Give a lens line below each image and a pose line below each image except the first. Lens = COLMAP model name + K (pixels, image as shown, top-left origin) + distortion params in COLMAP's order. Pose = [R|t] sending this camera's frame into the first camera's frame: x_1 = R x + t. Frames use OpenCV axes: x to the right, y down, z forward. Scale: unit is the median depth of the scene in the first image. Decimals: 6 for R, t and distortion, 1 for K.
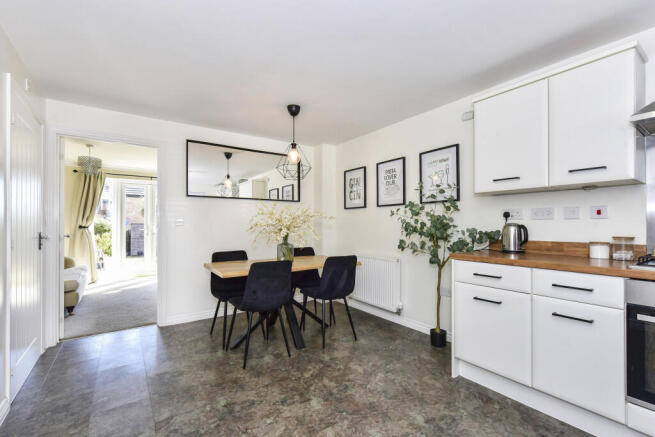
lens RADIAL K [[271.1, 0, 320.6], [0, 271.1, 226.6], [0, 0, 1]] dist [-0.000225, -0.000074]
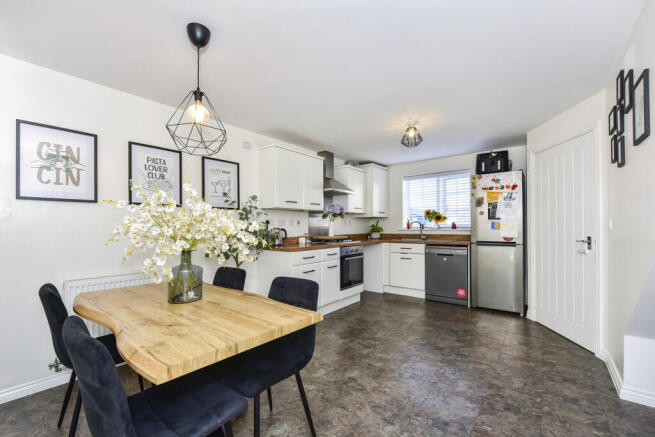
lens RADIAL K [[271.1, 0, 320.6], [0, 271.1, 226.6], [0, 0, 1]] dist [-0.000225, -0.000074]
pose [[-0.237705, 0.007819, 0.971306, -0.992385], [0.021910, 0.999756, -0.002686, -0.007732], [-0.971090, 0.020642, -0.237818, 1.199365]]
